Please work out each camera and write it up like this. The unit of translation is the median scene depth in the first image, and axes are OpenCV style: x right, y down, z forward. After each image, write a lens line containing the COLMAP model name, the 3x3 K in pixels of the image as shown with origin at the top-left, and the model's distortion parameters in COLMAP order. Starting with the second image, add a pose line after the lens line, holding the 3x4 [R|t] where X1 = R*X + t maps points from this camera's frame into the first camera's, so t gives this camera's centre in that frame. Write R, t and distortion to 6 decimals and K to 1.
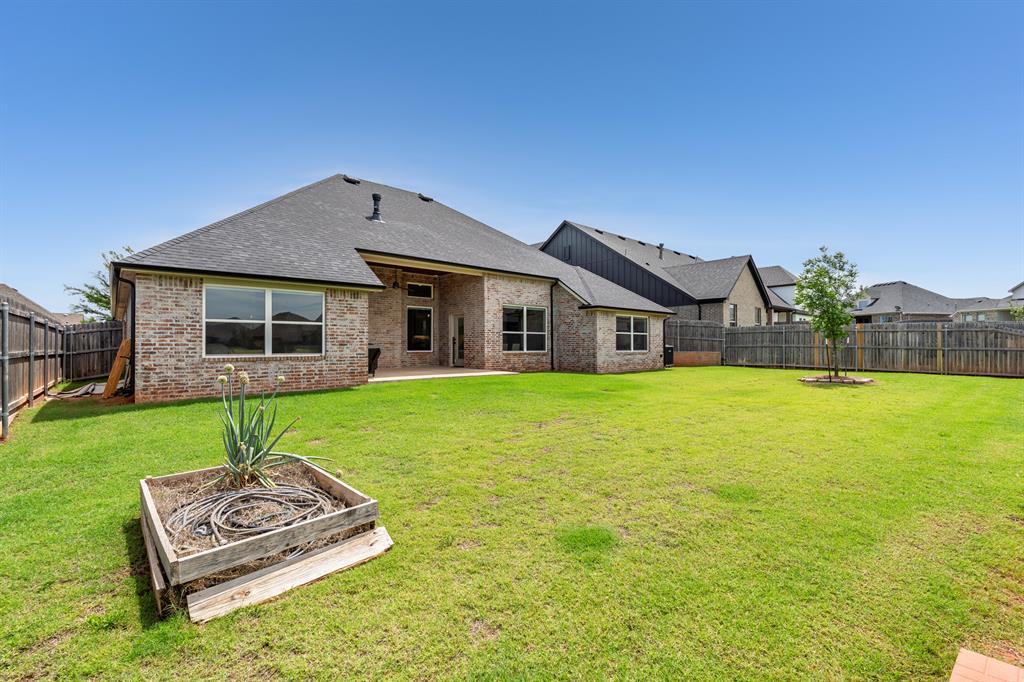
lens RADIAL K [[462.6, 0, 512.0], [0, 462.6, 341.0], [0, 0, 1]] dist [-0.000832, -0.000060]
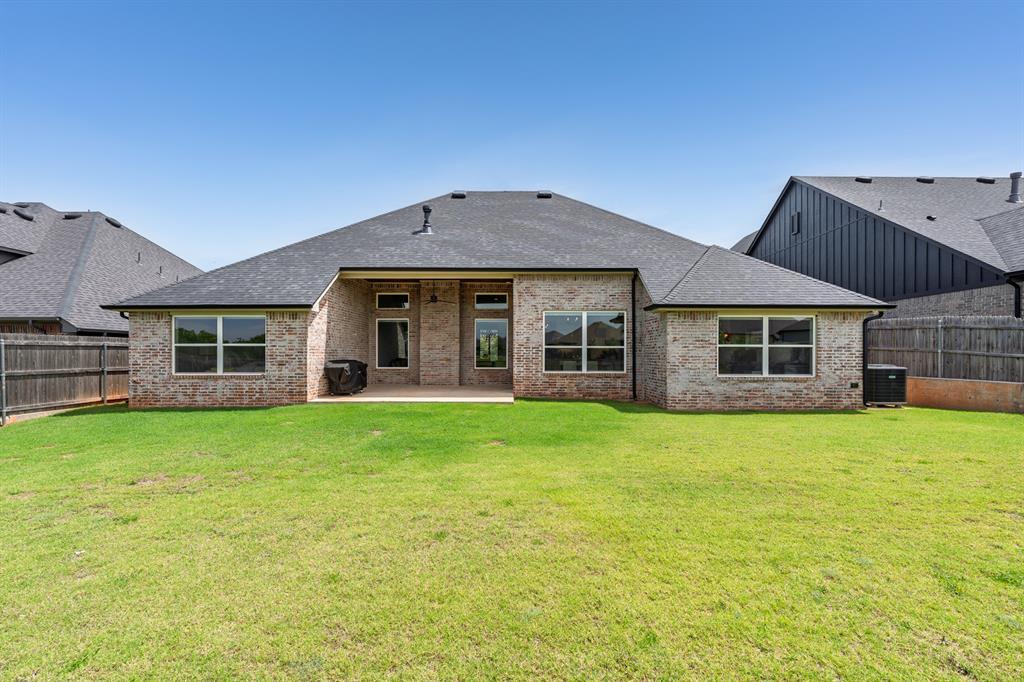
lens RADIAL K [[459.0, 0, 511.5], [0, 459.0, 352.7], [0, 0, 1]] dist [-0.004792, -0.000280]
pose [[0.737096, 0.001298, -0.675787, 0.461790], [0.005508, 0.999953, 0.007928, -0.015709], [0.675766, -0.009566, 0.737055, 0.385916]]
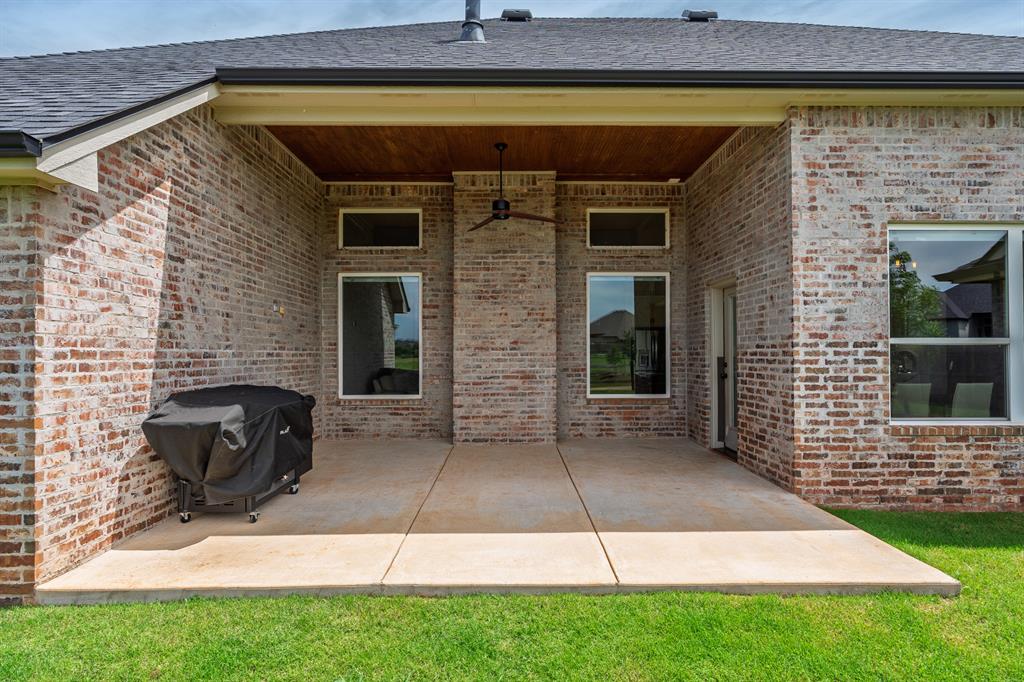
lens RADIAL K [[568.0, 0, 513.0], [0, 568.0, 345.6], [0, 0, 1]] dist [0.004258, 0.000366]
pose [[0.751250, -0.009006, -0.659956, 0.027916], [0.009959, 0.999948, -0.002309, -0.018044], [0.659943, -0.004838, 0.751300, 0.641241]]
